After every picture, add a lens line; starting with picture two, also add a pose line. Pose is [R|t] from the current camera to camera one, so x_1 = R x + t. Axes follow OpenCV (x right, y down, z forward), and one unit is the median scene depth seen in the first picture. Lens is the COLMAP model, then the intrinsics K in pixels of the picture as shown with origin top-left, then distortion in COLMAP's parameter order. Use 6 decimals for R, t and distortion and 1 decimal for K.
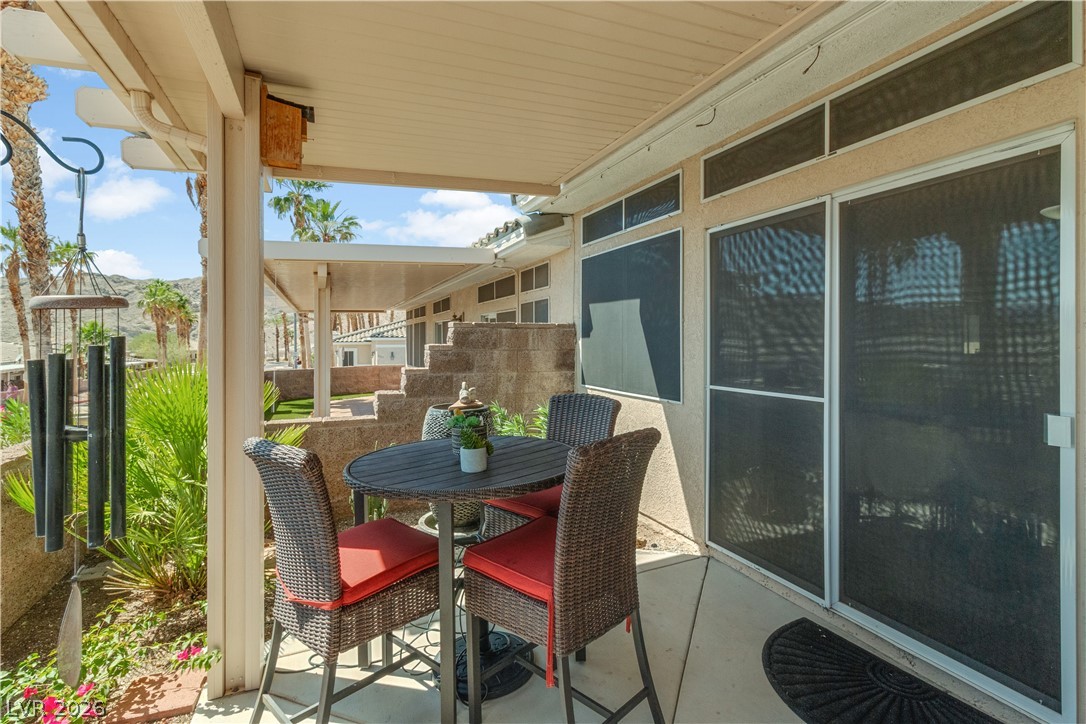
lens RADIAL K [[515.1, 0, 545.8], [0, 515.1, 339.9], [0, 0, 1]] dist [0.004133, 0.000667]
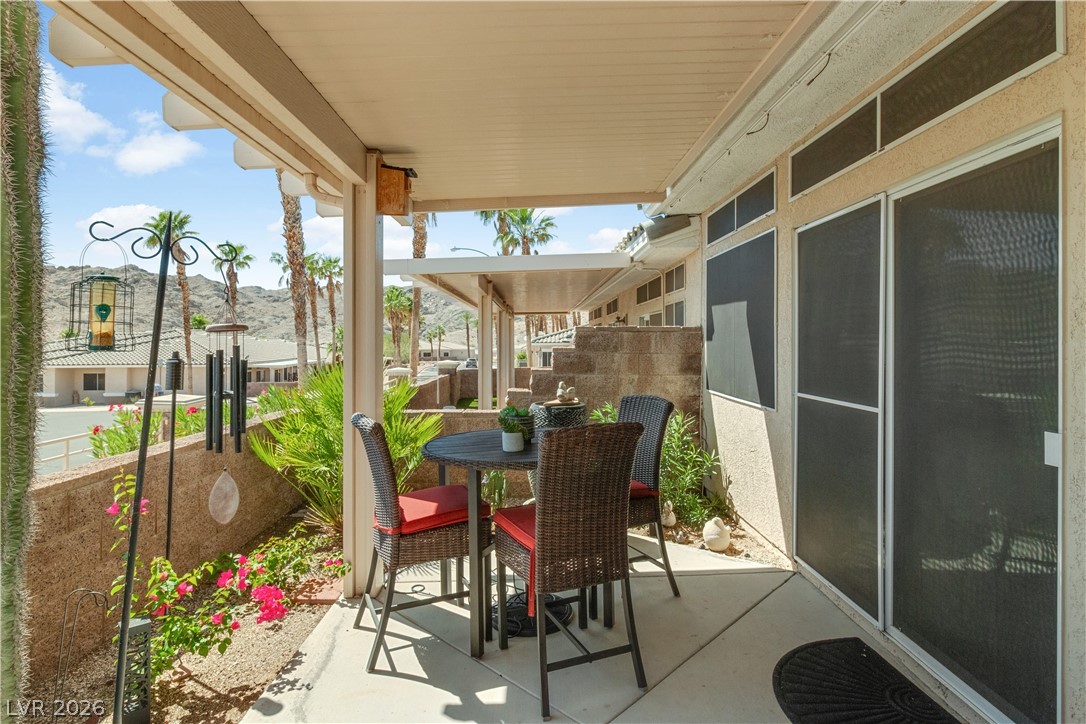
lens RADIAL K [[562.9, 0, 544.1], [0, 562.9, 340.1], [0, 0, 1]] dist [-0.000146, -0.000749]
pose [[0.925569, 0.001562, -0.378576, 0.222503], [-0.001851, 0.999998, -0.000398, -0.006143], [0.378575, 0.001069, 0.925570, -0.112751]]
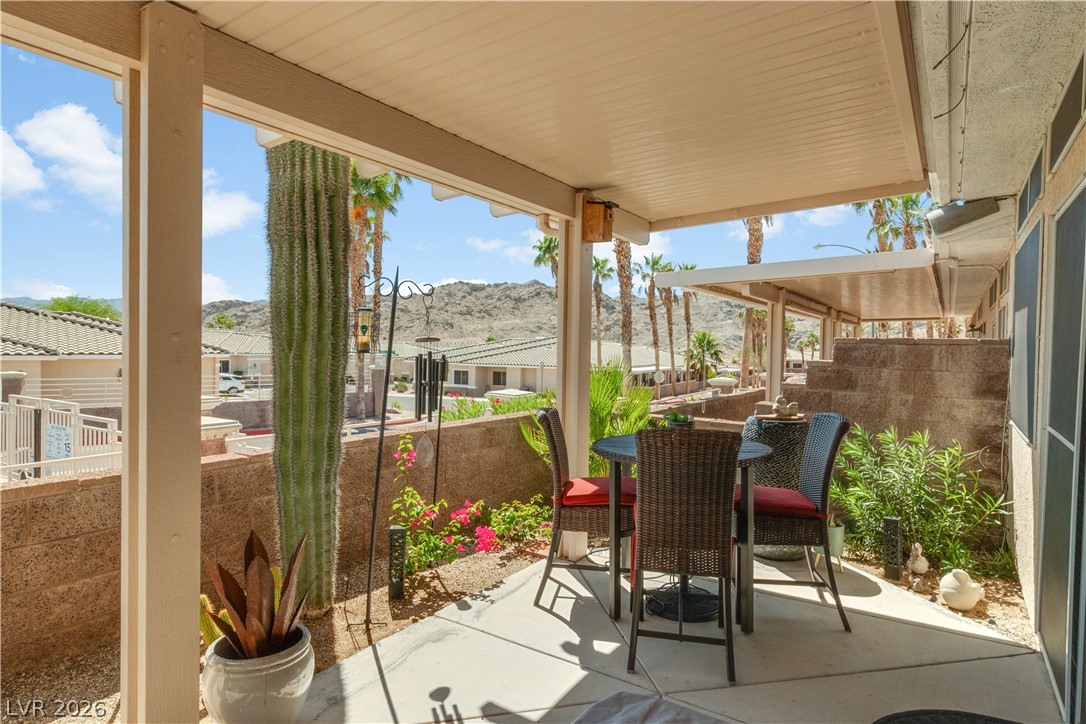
lens RADIAL K [[597.2, 0, 550.9], [0, 597.2, 356.7], [0, 0, 1]] dist [0.002608, 0.000011]
pose [[0.547051, 0.027816, -0.836637, 0.516530], [-0.019541, 0.999600, 0.020456, -0.012465], [0.836871, 0.005158, 0.547376, -0.061962]]
